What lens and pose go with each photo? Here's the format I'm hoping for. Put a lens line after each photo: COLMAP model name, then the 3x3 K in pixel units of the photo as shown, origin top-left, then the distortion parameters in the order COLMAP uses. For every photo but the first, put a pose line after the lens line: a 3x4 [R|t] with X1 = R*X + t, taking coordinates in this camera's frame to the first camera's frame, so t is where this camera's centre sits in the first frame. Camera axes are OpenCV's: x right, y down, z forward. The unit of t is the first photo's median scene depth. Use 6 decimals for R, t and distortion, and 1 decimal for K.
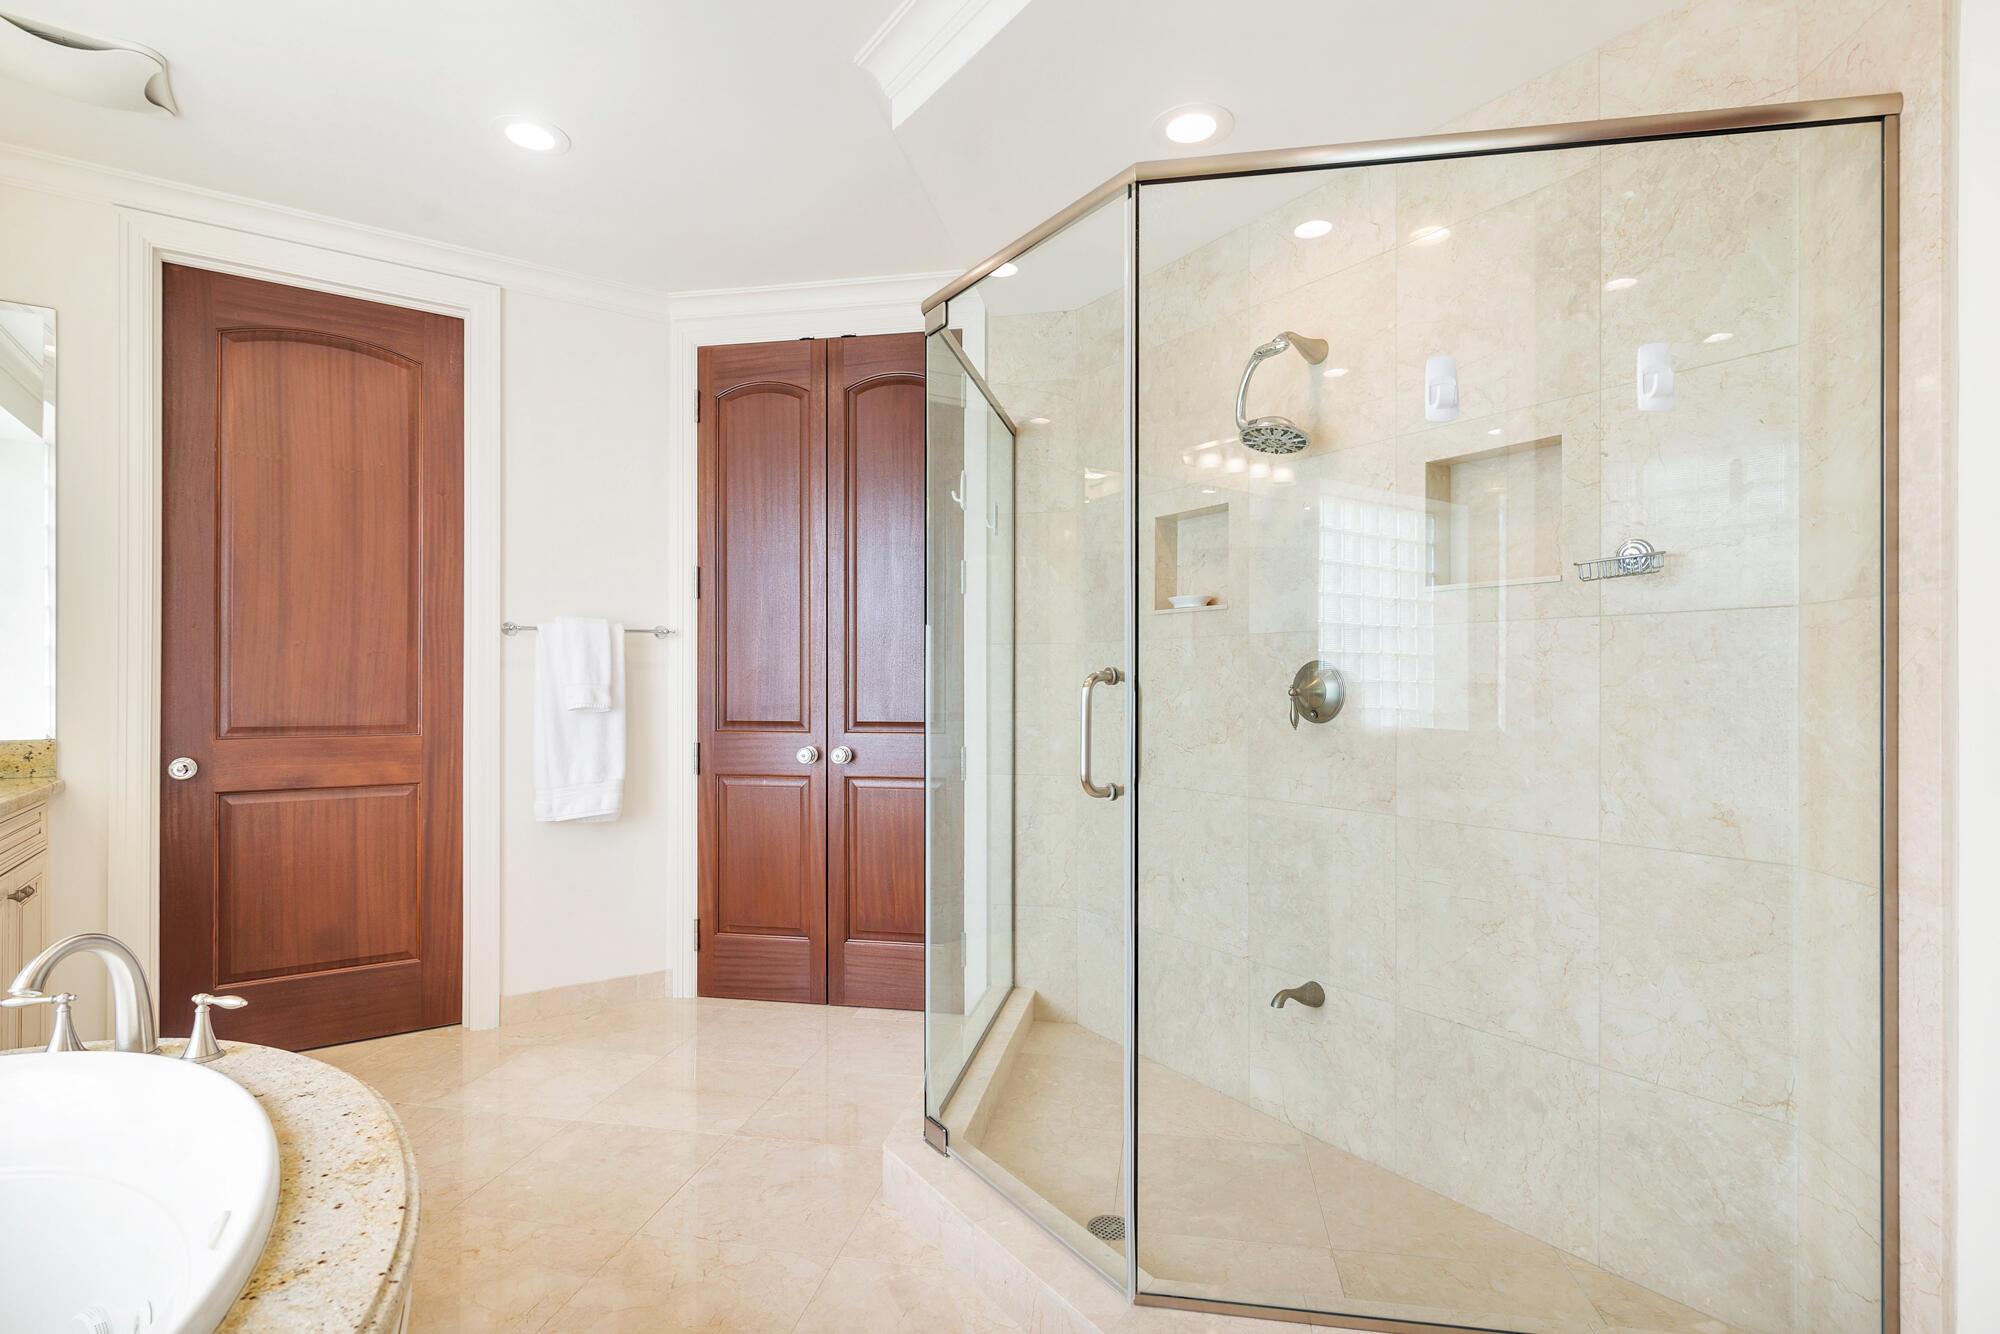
lens RADIAL K [[966.3, 0, 1005.0], [0, 966.3, 689.6], [0, 0, 1]] dist [-0.002165, -0.000439]
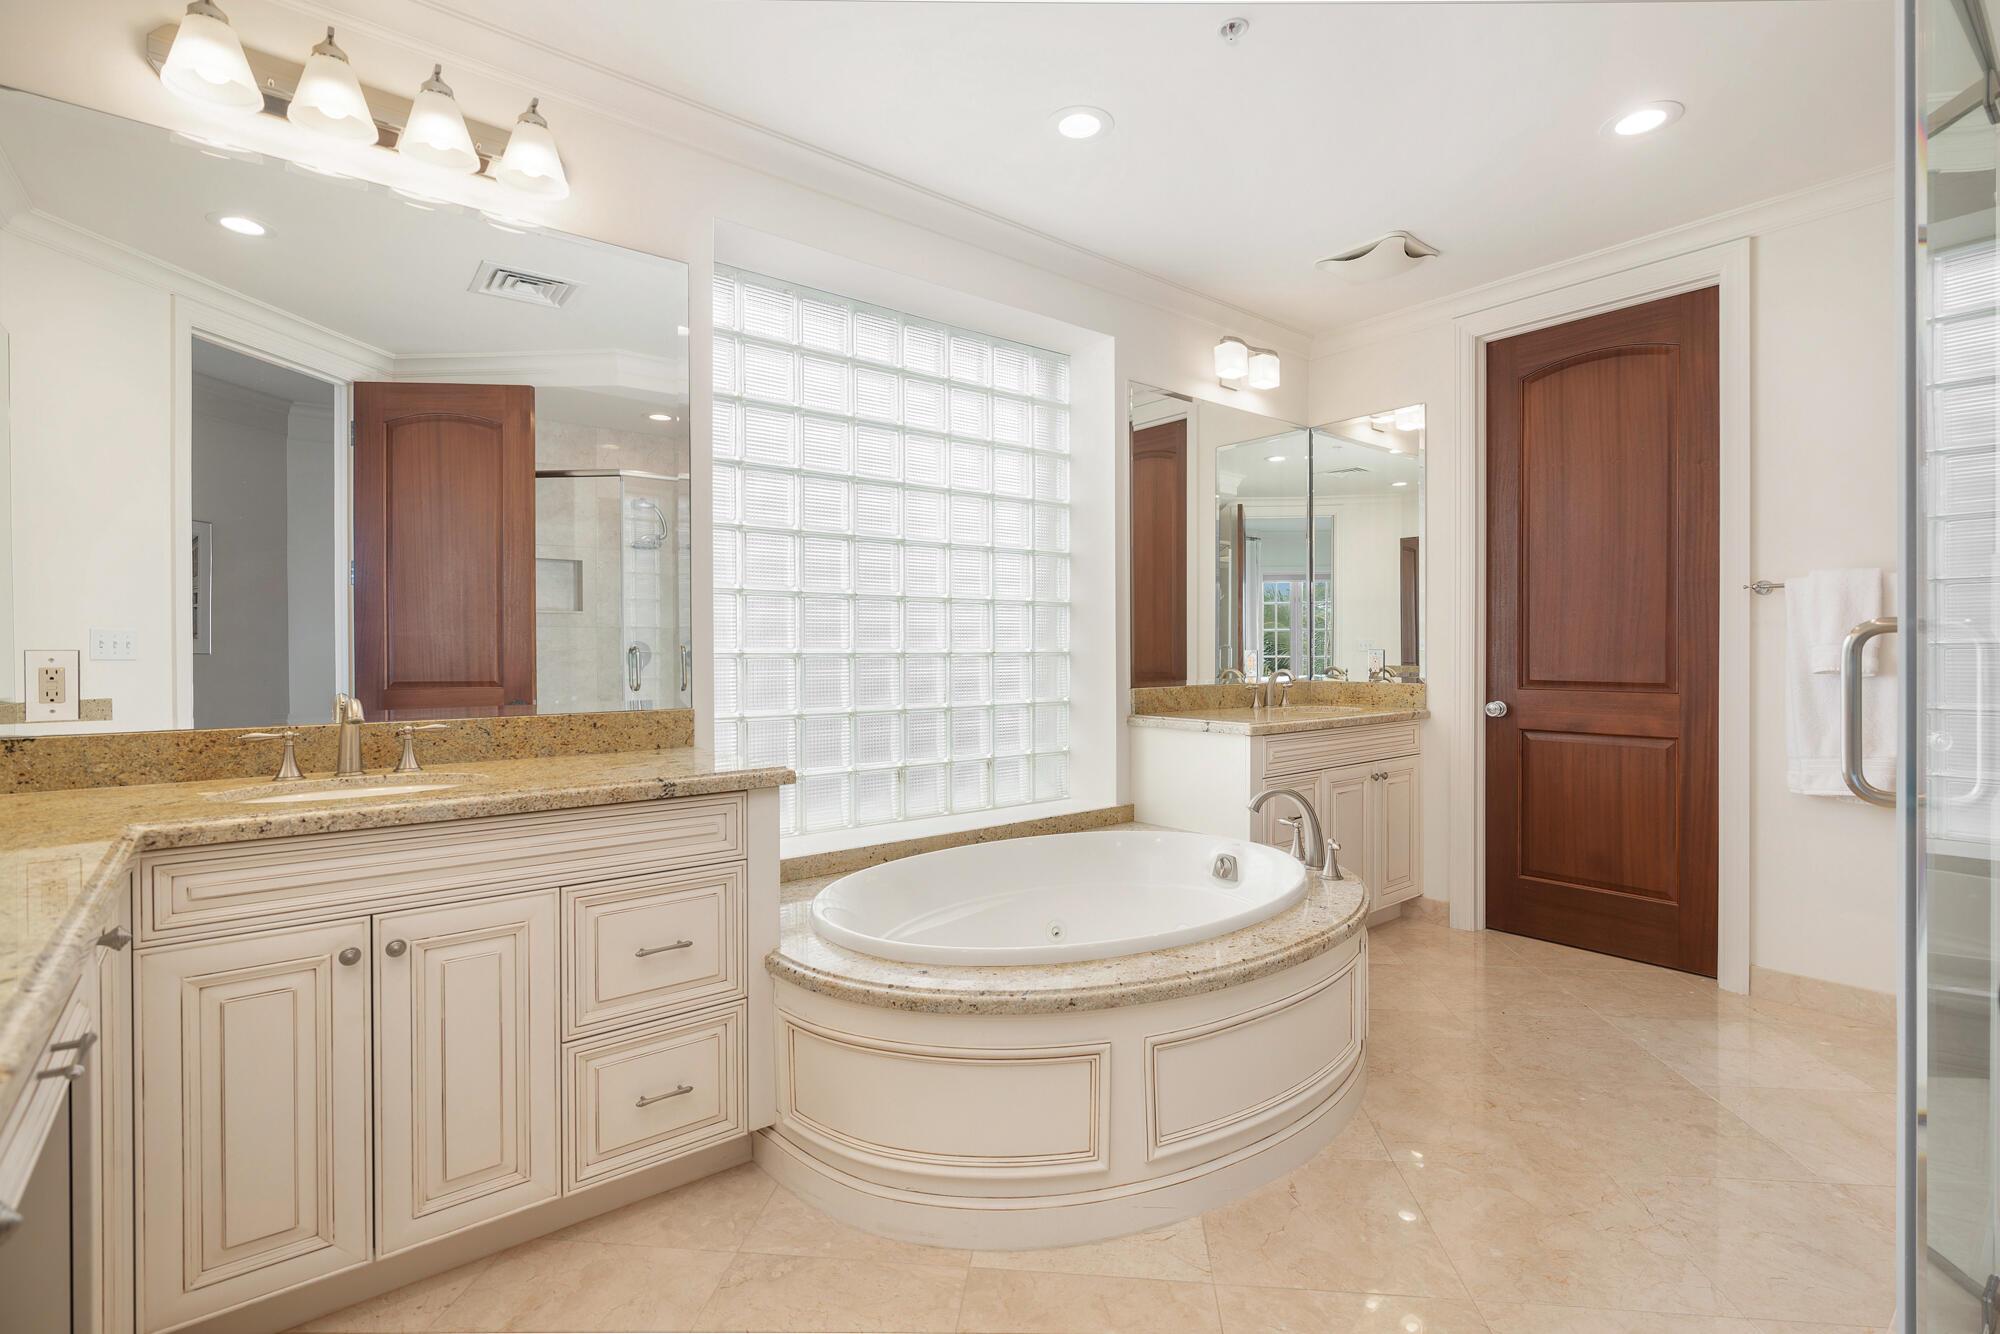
lens RADIAL K [[929.6, 0, 1000.0], [0, 929.6, 667.0], [0, 0, 1]] dist [0.001444, 0.000285]
pose [[0.068460, 0.016072, -0.997524, 0.378196], [-0.000516, 0.999871, 0.016074, 0.001507], [0.997654, -0.000586, 0.068459, 0.187037]]
